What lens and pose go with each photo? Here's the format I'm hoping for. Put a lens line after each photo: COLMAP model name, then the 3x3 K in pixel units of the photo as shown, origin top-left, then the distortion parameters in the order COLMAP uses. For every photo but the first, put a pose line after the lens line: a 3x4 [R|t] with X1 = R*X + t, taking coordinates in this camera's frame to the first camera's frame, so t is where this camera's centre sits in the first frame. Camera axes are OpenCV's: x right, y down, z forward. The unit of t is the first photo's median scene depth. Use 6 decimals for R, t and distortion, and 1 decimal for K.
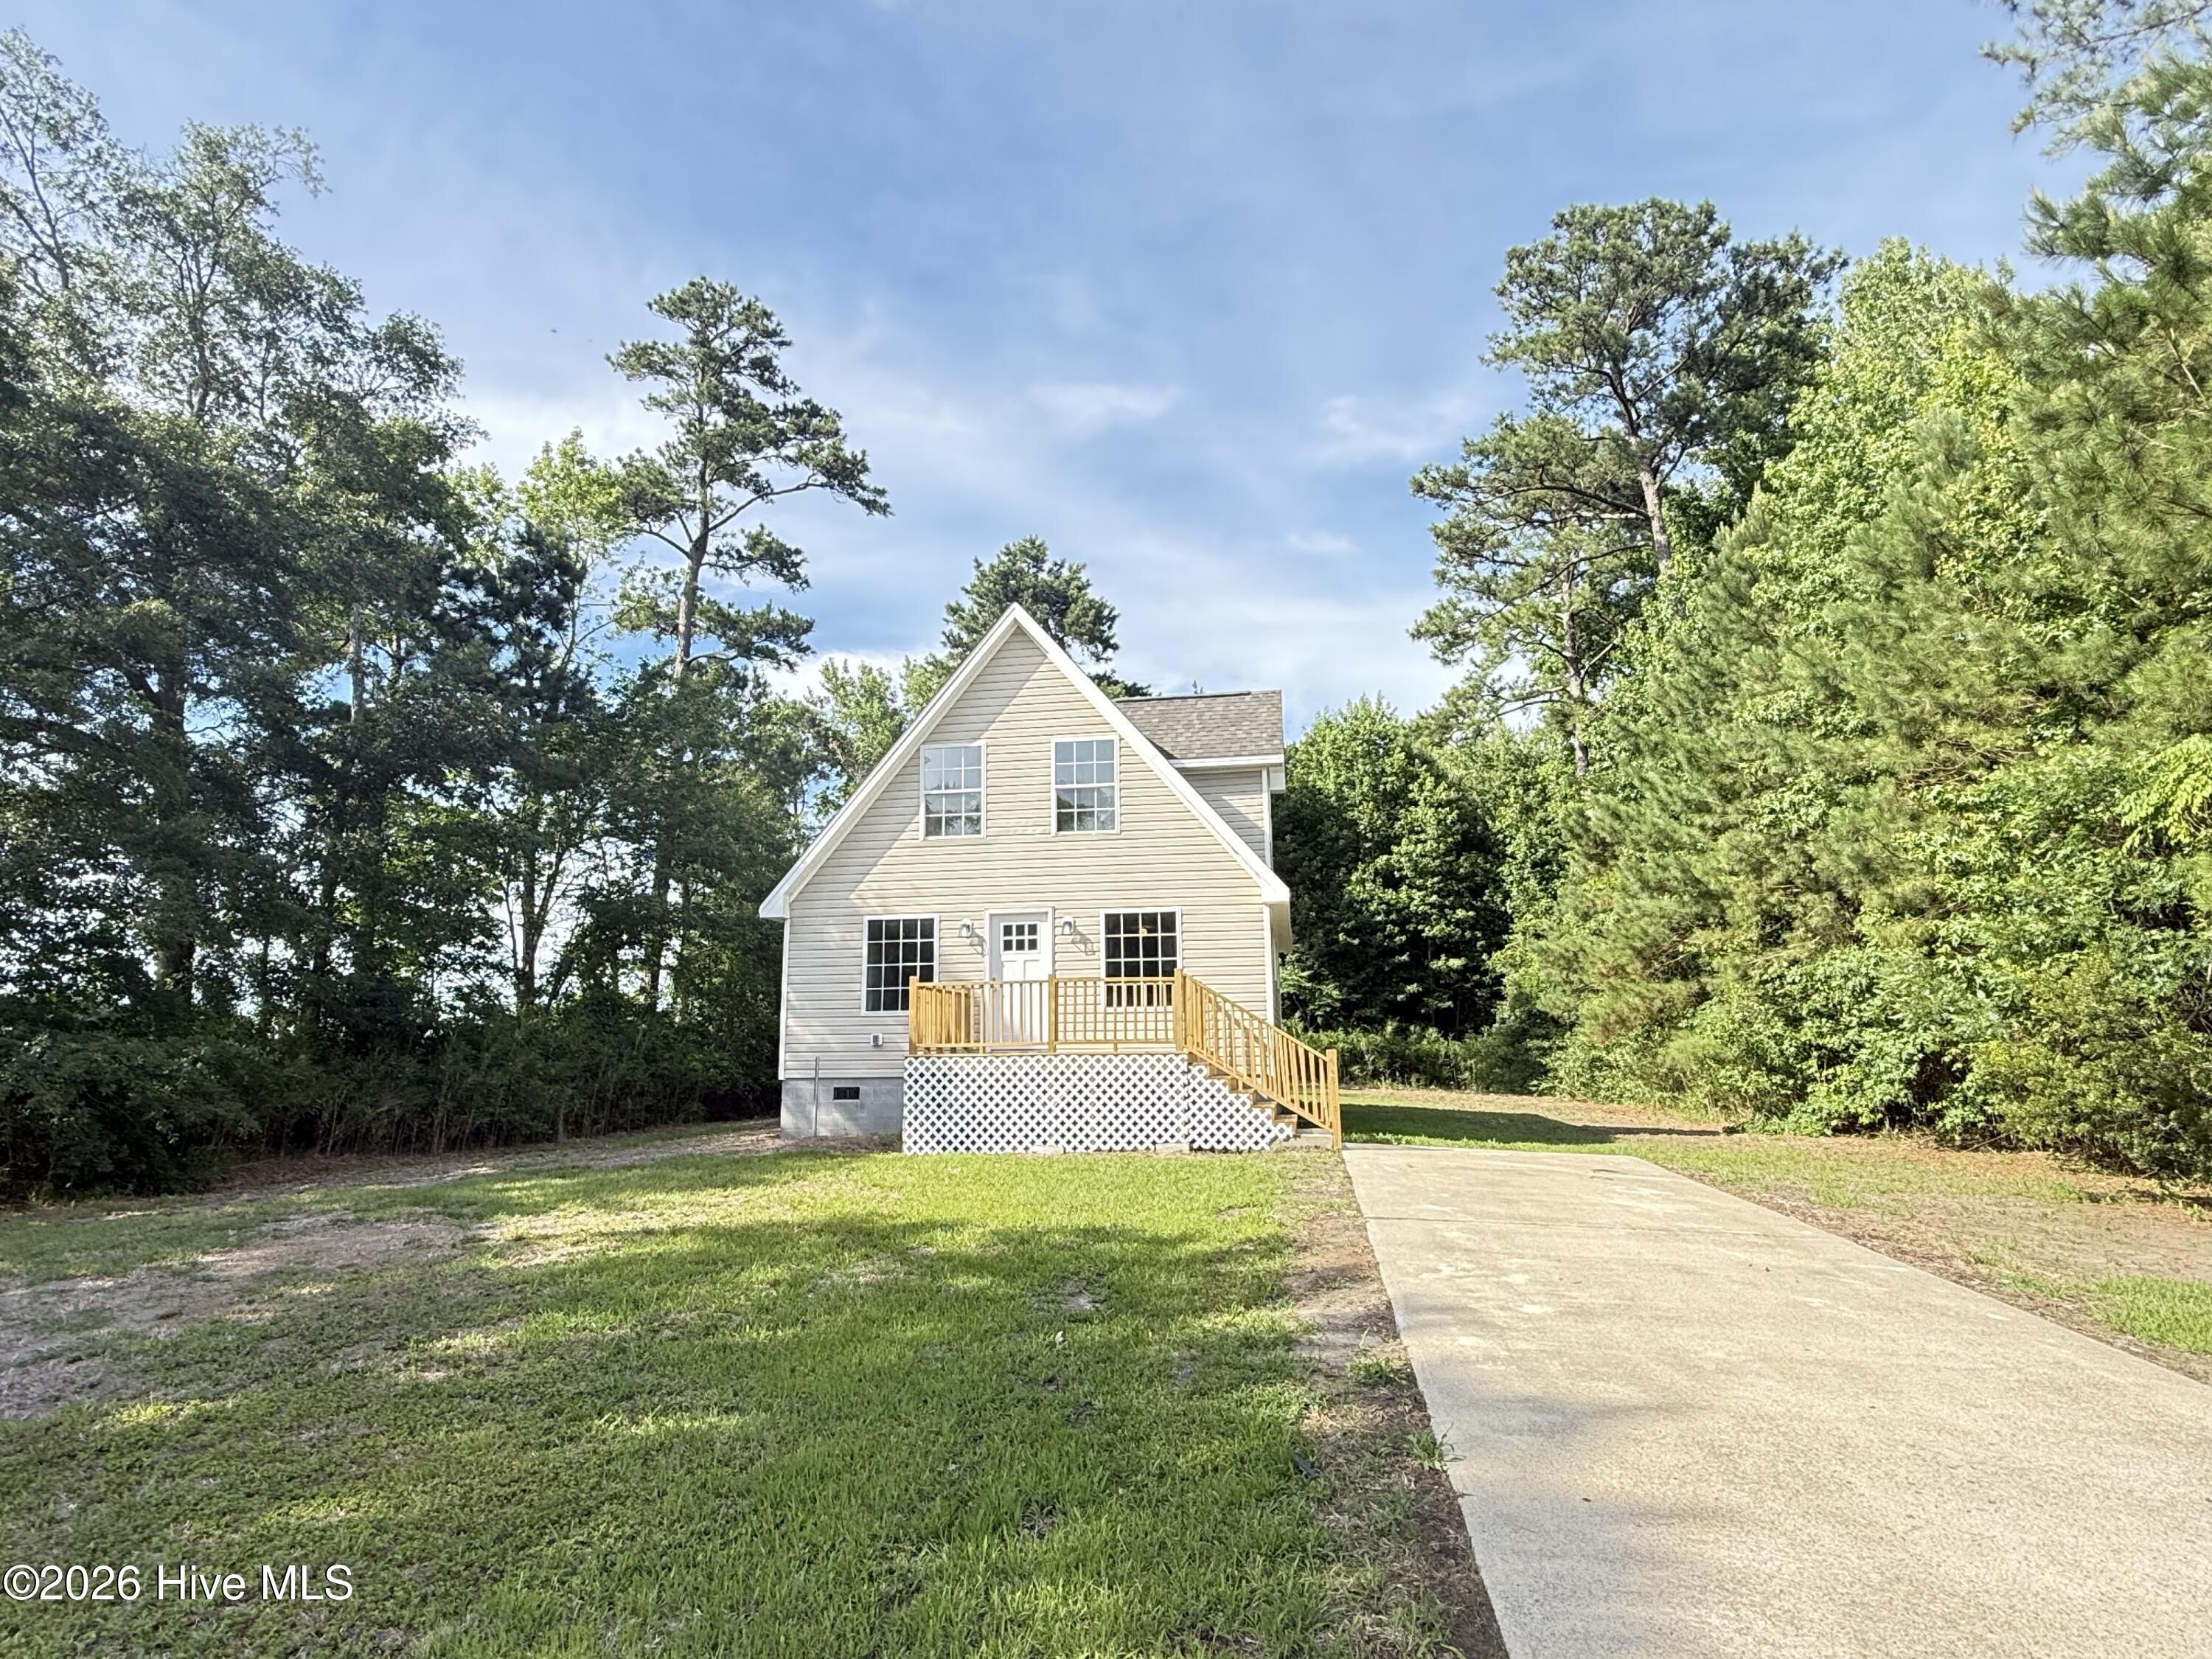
lens RADIAL K [[1210.0, 0, 1100.1], [0, 1210.0, 830.0], [0, 0, 1]] dist [0.002711, -0.001708]
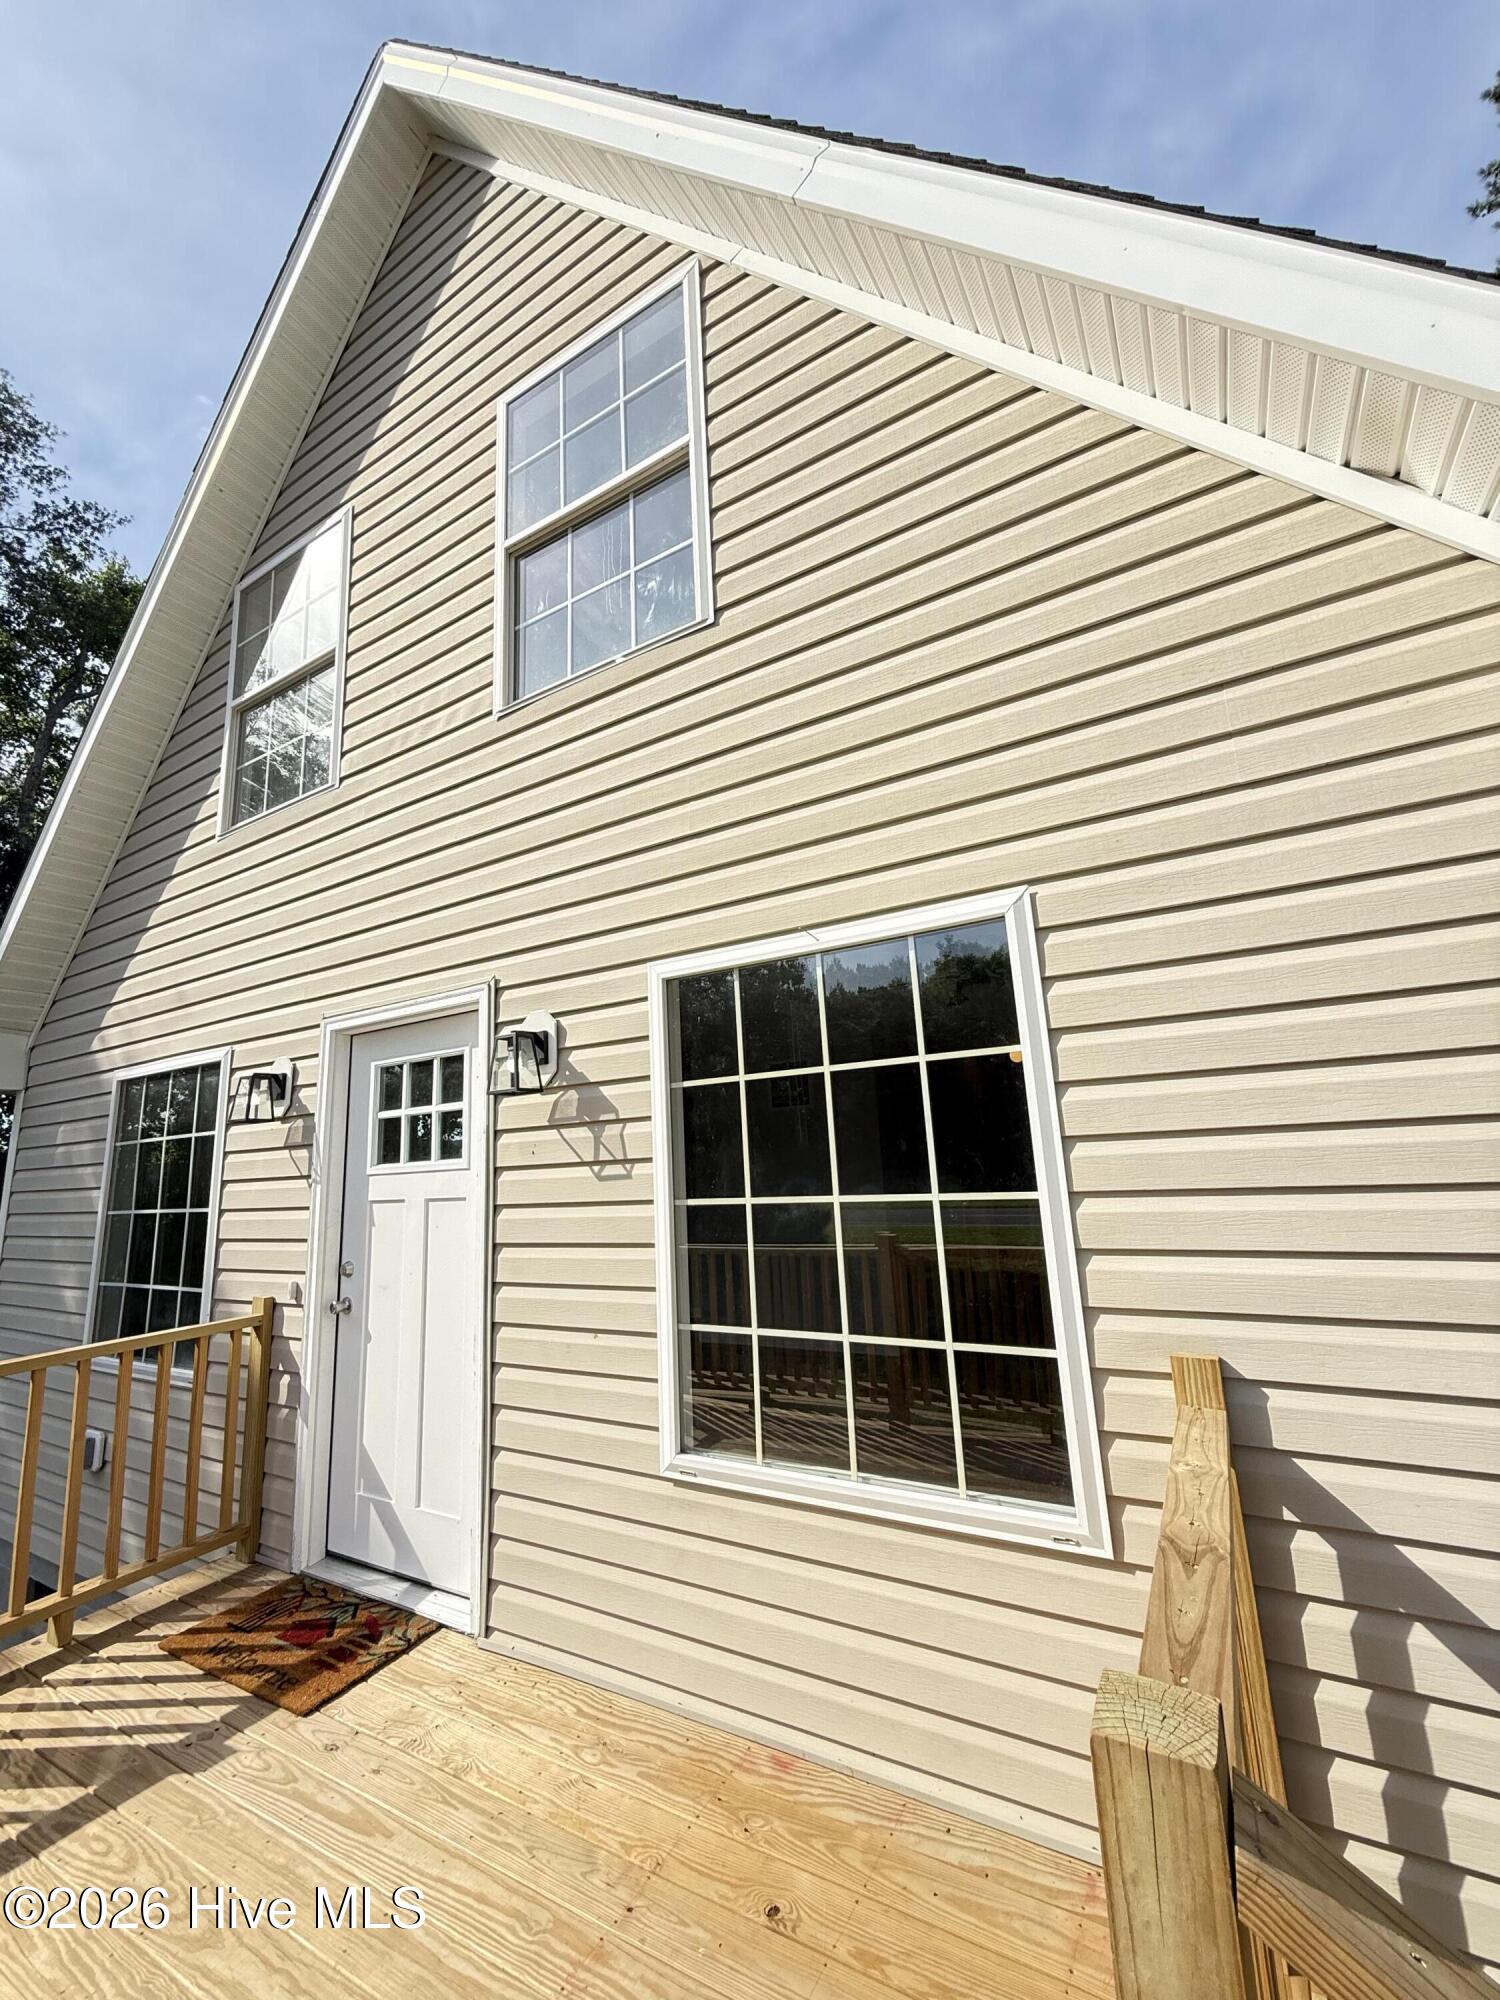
lens RADIAL K [[803.0, 0, 750.0], [0, 803.0, 1000.0], [0, 0, 1]] dist [-0.000572, 0.000356]
pose [[0.933203, -0.103056, -0.344254, 0.065298], [0.099945, 0.994631, -0.026822, 0.076346], [0.345170, -0.009376, 0.938493, 0.855240]]
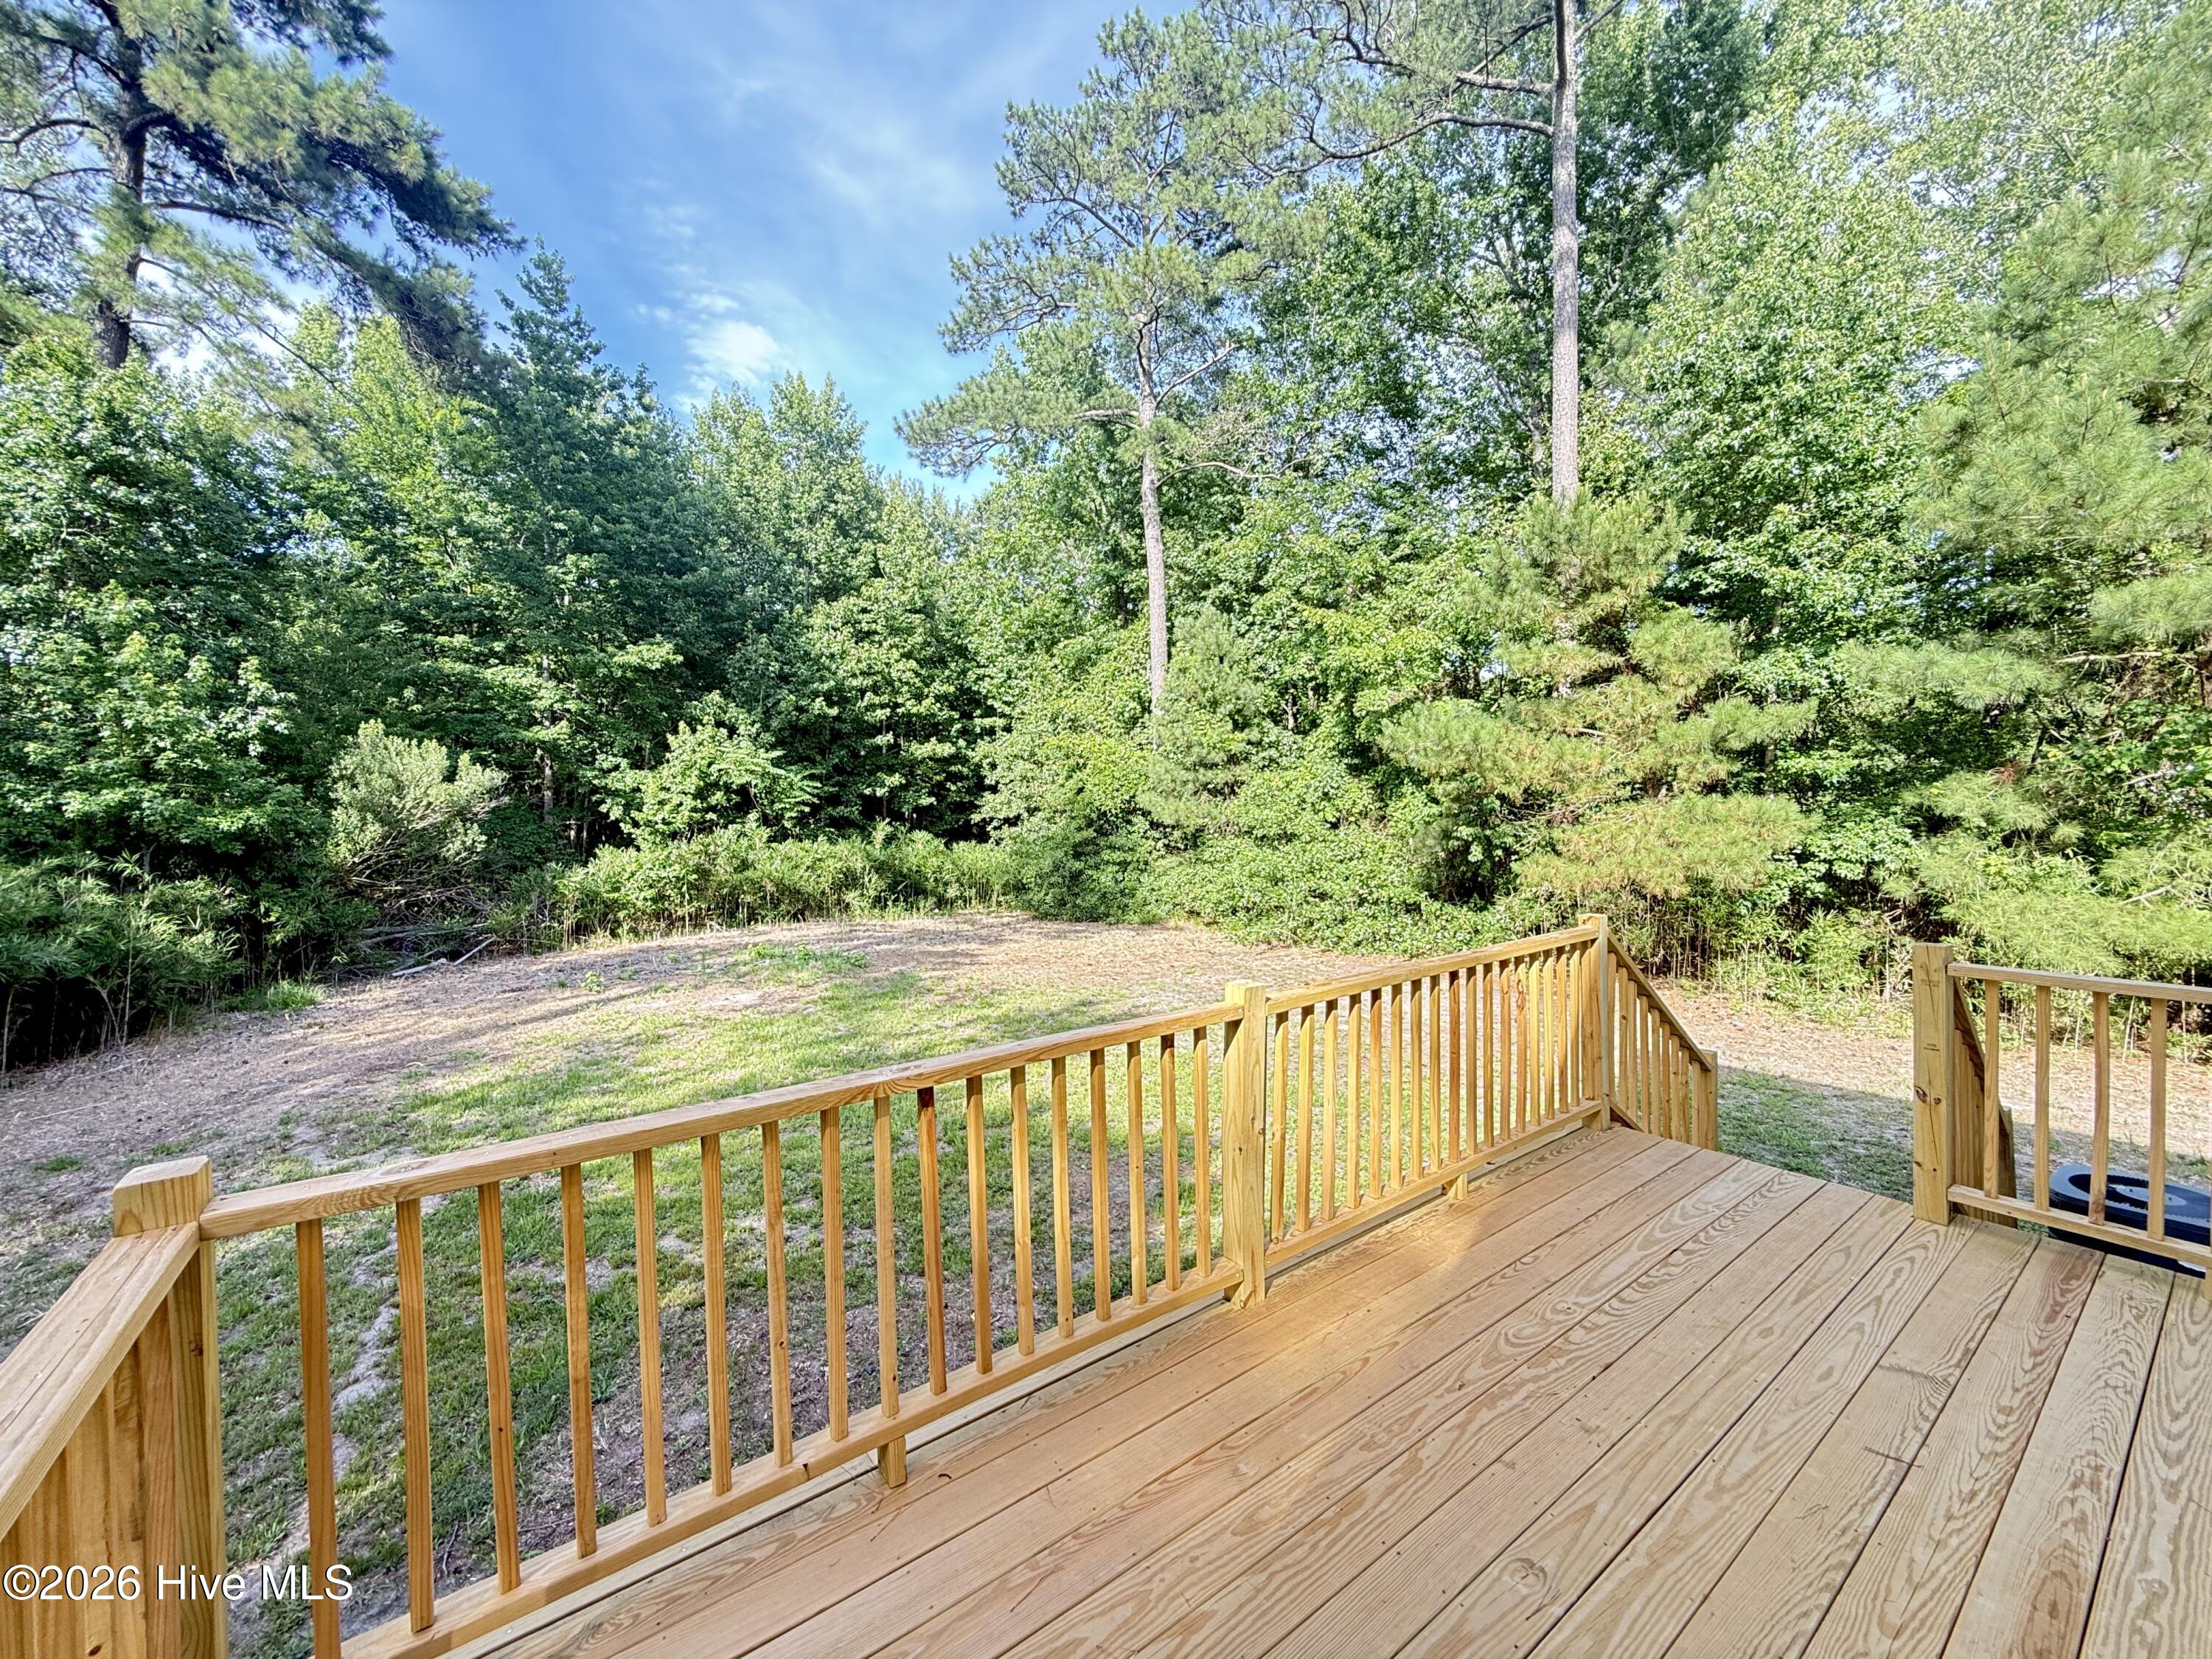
lens RADIAL K [[881.7, 0, 1099.1], [0, 881.7, 829.1], [0, 0, 1]] dist [0.000822, 0.000065]
pose [[0.700278, -0.015088, 0.713711, -0.126182], [-0.124601, 0.981846, 0.143012, 0.188674], [-0.702912, -0.189077, 0.685686, 1.500266]]
